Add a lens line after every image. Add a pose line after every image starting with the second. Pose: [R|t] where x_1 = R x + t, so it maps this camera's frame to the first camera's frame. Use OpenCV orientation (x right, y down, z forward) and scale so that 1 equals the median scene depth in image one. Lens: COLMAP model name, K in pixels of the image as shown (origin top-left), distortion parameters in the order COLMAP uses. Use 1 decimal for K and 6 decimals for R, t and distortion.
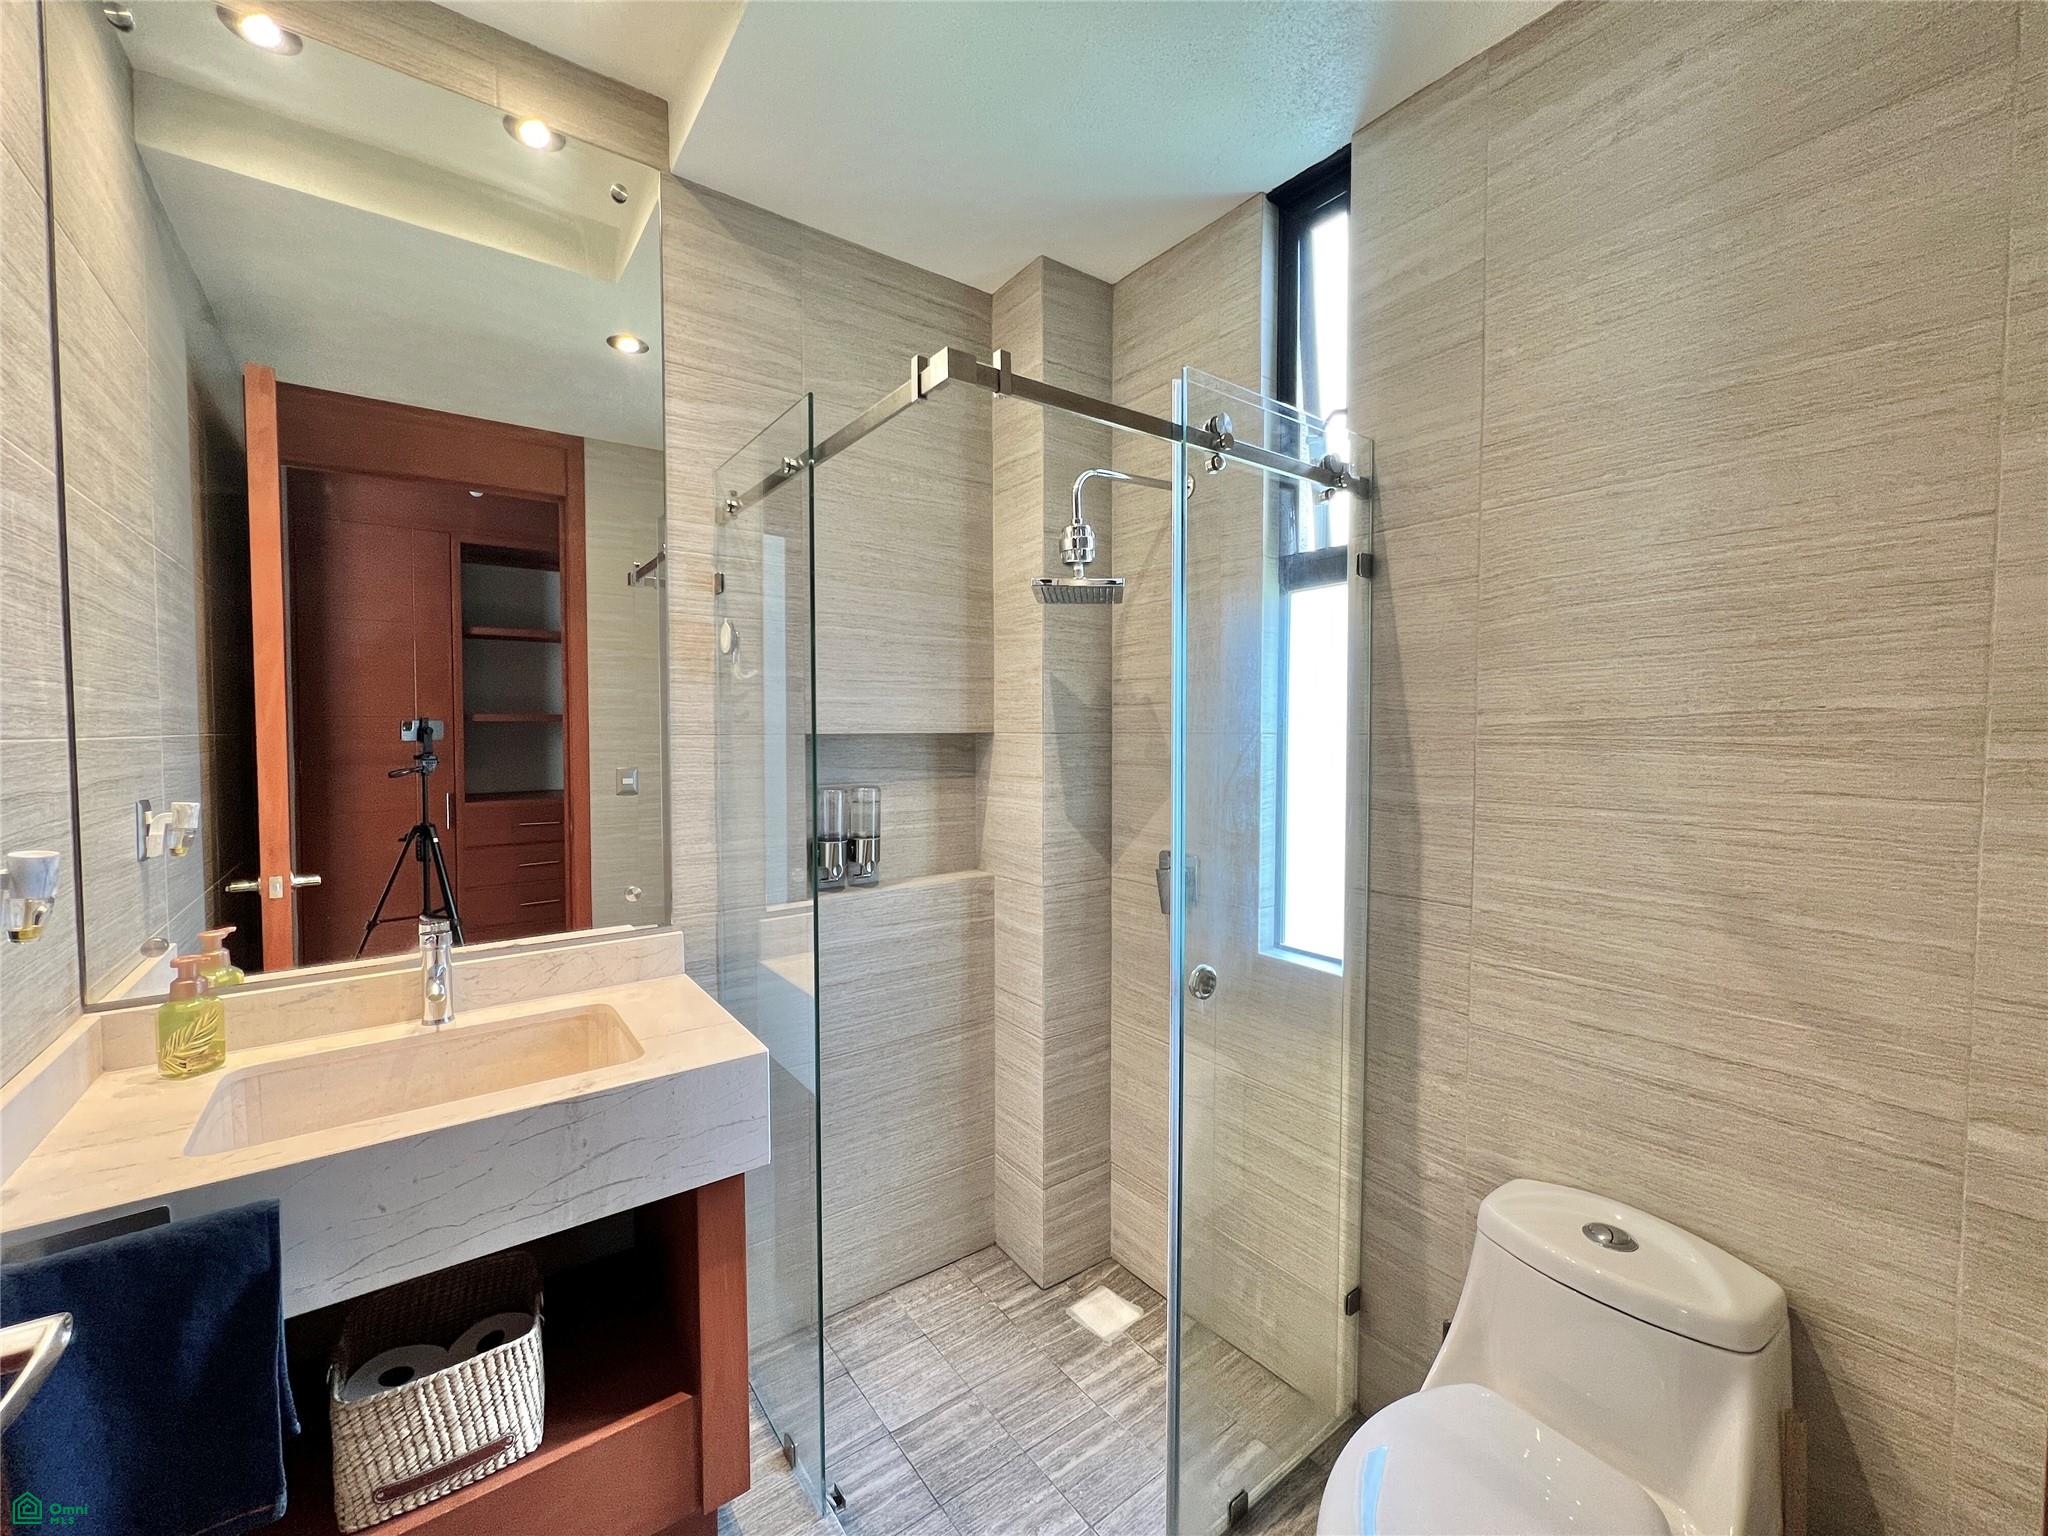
lens RADIAL K [[821.0, 0, 1024.6], [0, 821.0, 761.3], [0, 0, 1]] dist [-0.001364, 0.000378]
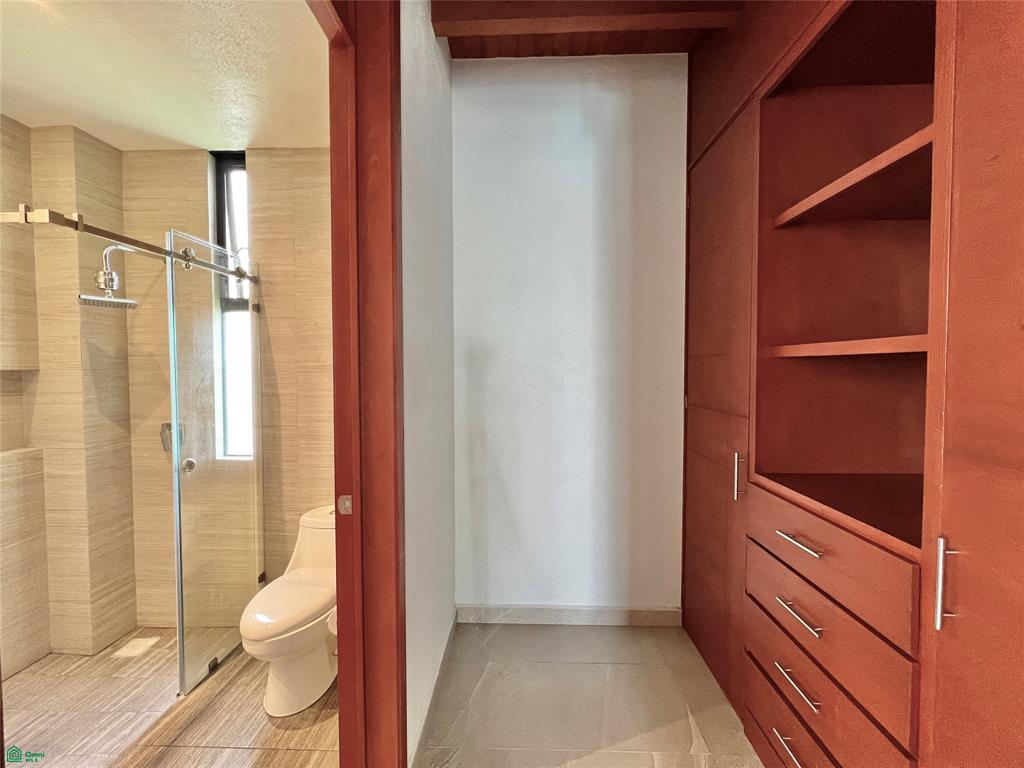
lens RADIAL K [[410.5, 0, 512.3], [0, 410.5, 380.7], [0, 0, 1]] dist [-0.001364, 0.000378]
pose [[0.627695, -0.025750, 0.778034, -0.105853], [0.031744, 0.999468, 0.007469, 0.018897], [-0.777812, 0.020009, 0.628178, -0.456070]]
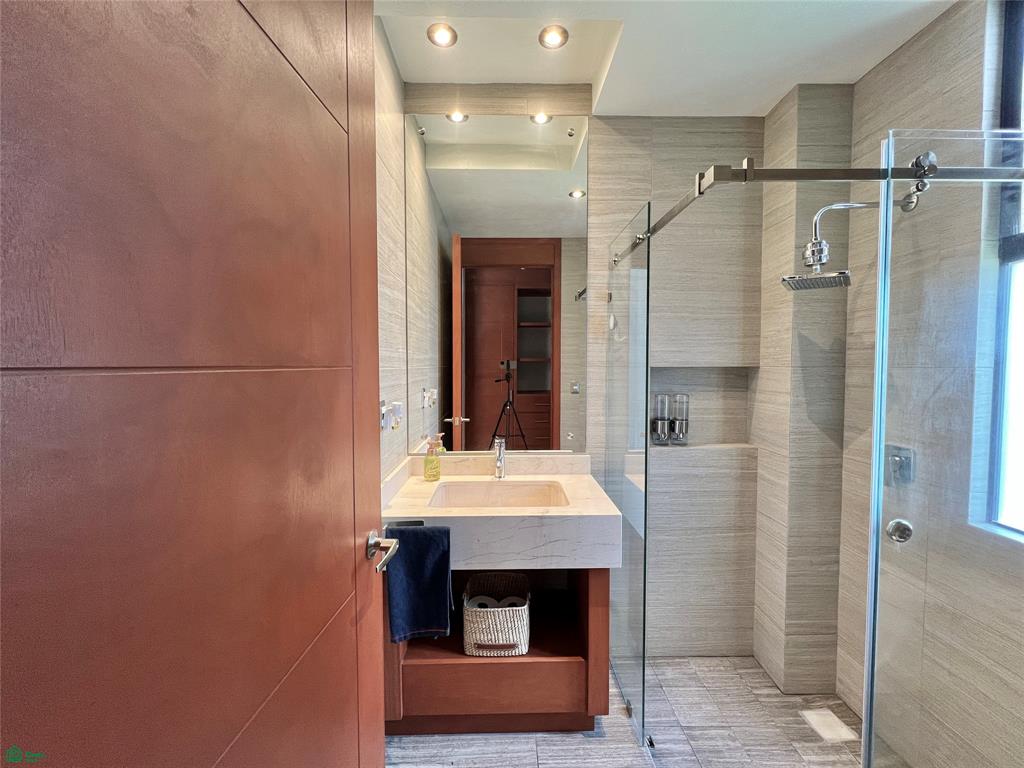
lens RADIAL K [[411.5, 0, 512.5], [0, 411.5, 381.1], [0, 0, 1]] dist [-0.000304, 0.000588]
pose [[0.813842, 0.023664, -0.580604, 0.052644], [-0.022837, 0.999701, 0.008734, 0.000991], [0.580638, 0.006151, 0.814139, -0.030025]]
